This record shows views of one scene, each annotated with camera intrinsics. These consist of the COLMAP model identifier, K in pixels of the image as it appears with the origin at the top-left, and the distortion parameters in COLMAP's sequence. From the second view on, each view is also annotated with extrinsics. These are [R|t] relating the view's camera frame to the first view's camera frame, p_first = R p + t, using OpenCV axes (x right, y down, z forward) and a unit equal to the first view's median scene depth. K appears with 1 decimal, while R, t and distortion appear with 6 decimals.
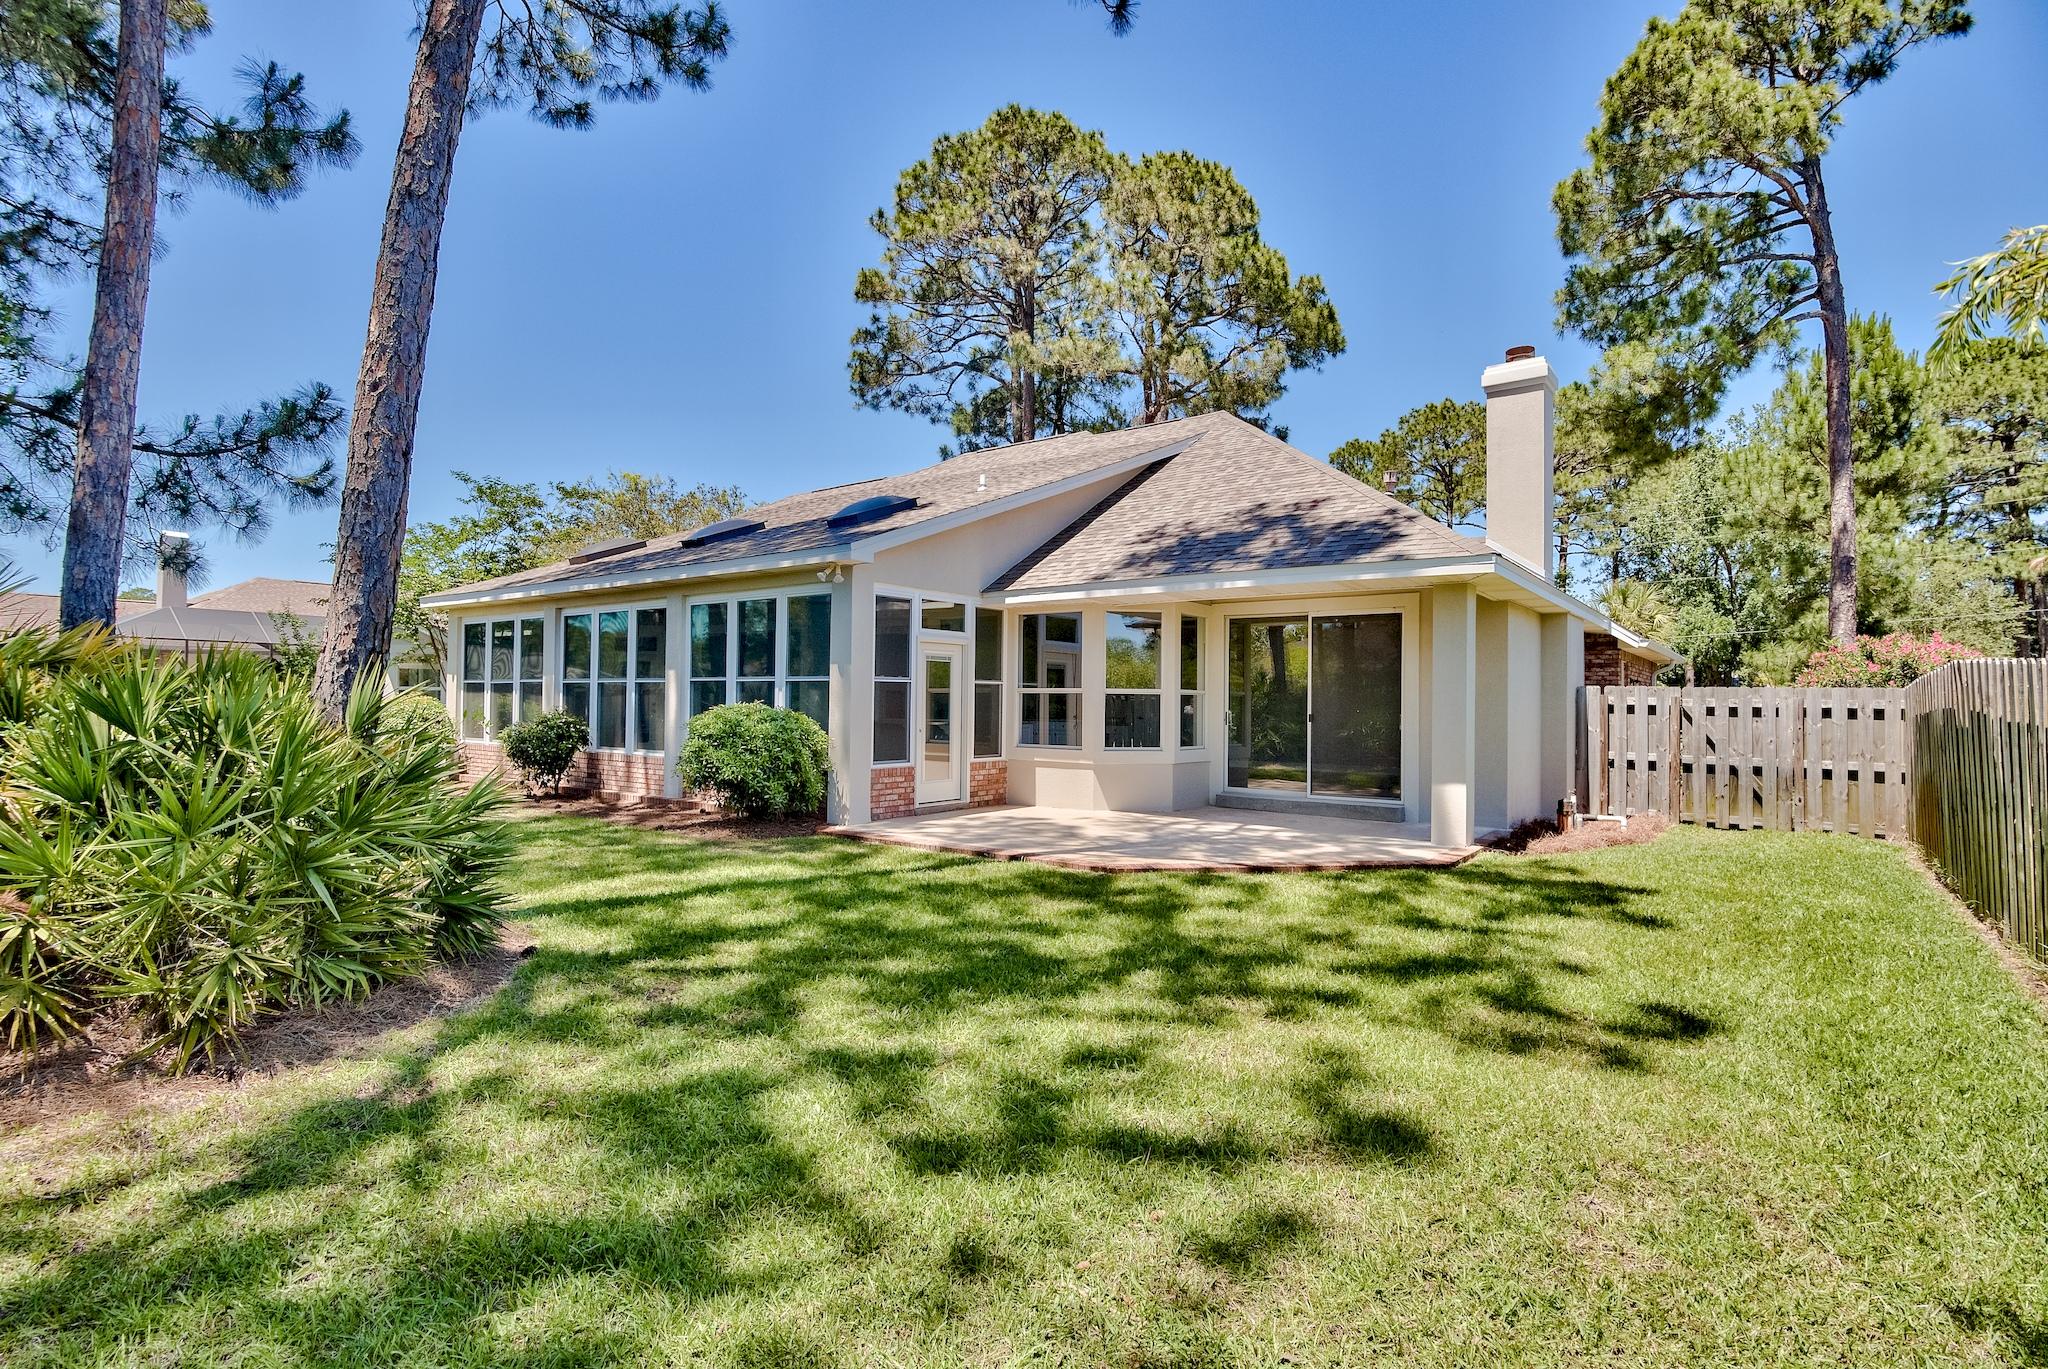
lens RADIAL K [[1017.3, 0, 1023.7], [0, 1017.3, 692.4], [0, 0, 1]] dist [0.000547, 0.000237]
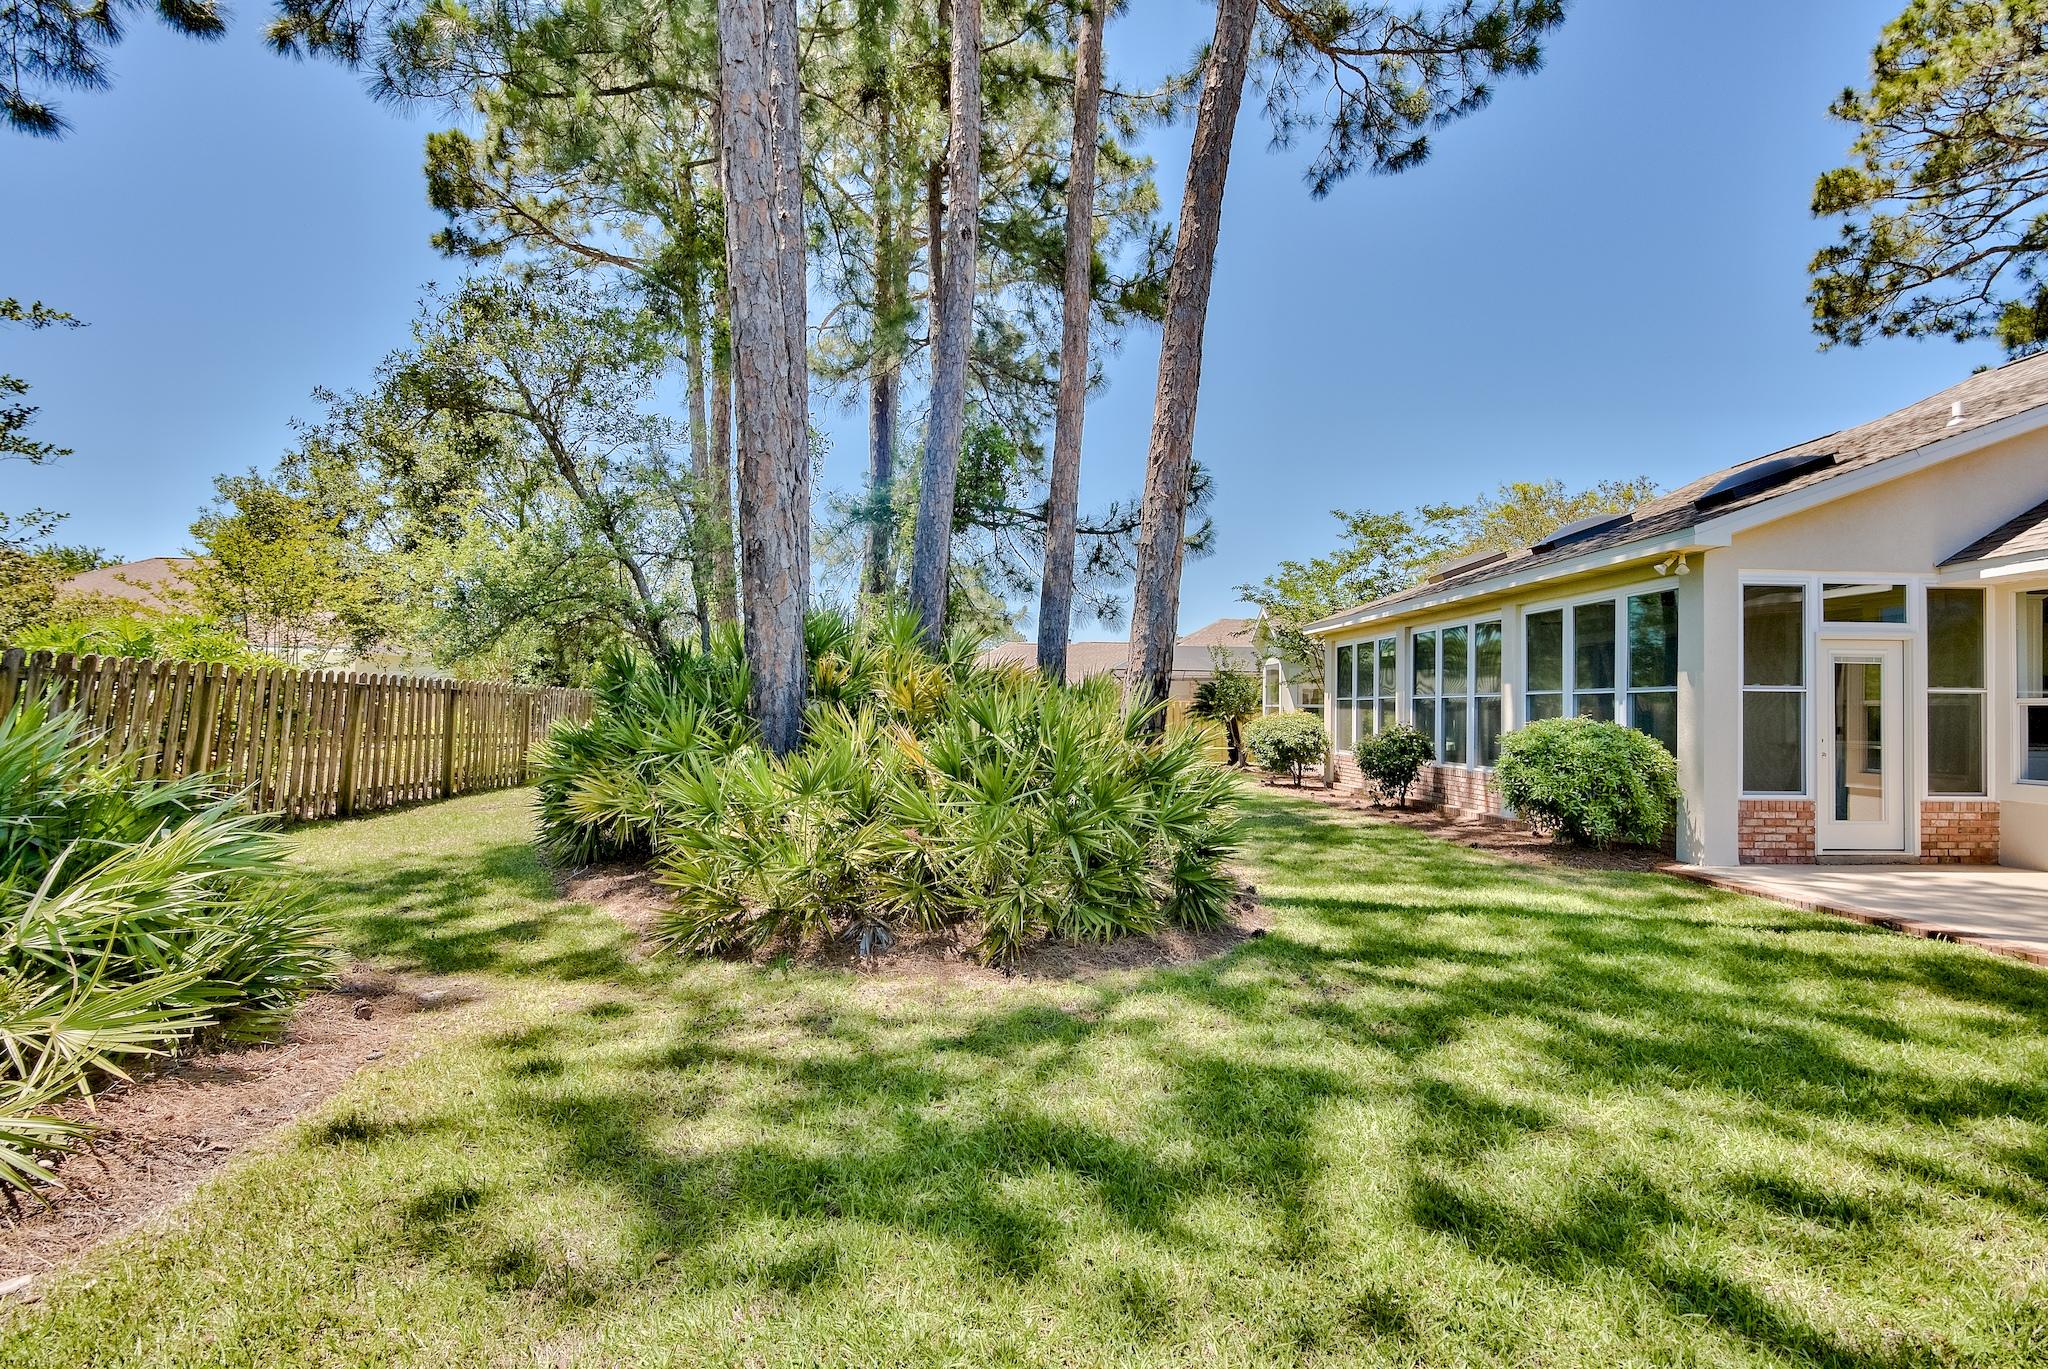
lens RADIAL K [[1017.3, 0, 1023.7], [0, 1017.3, 692.4], [0, 0, 1]] dist [0.000547, 0.000237]
pose [[0.630092, -0.017086, -0.776333, 0.118589], [0.001349, 0.999780, -0.020909, 0.005917], [0.776520, 0.012127, 0.629976, 0.046006]]
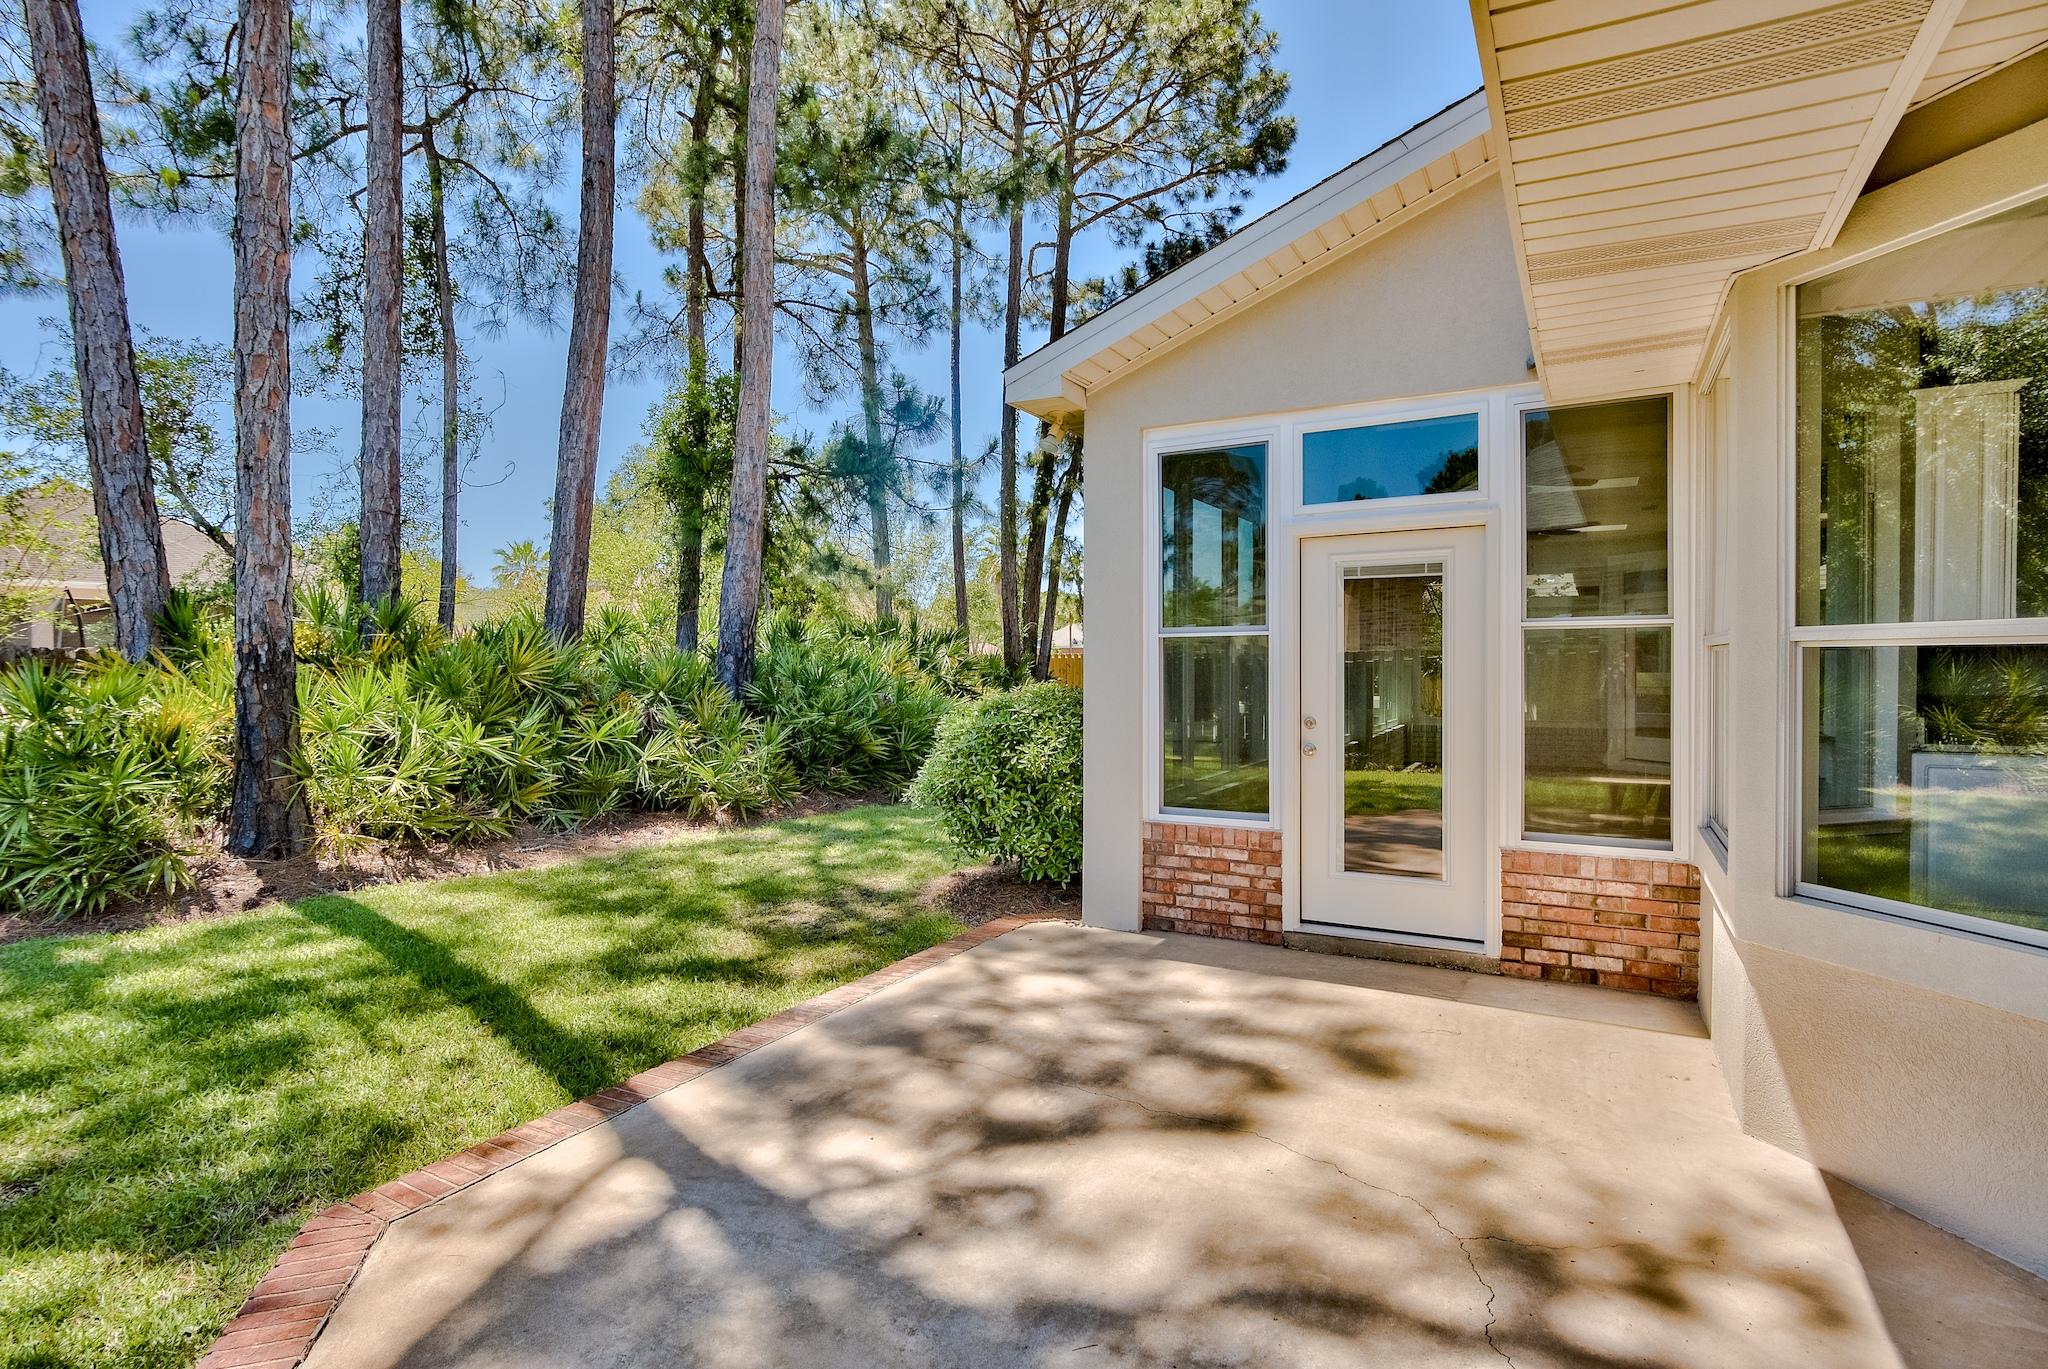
lens RADIAL K [[1017.3, 0, 1023.7], [0, 1017.3, 692.4], [0, 0, 1]] dist [0.000547, 0.000237]
pose [[0.137404, 0.002706, -0.990511, 0.302873], [-0.000272, 0.999996, 0.002694, 0.013645], [0.990515, -0.000101, 0.137404, 0.844953]]
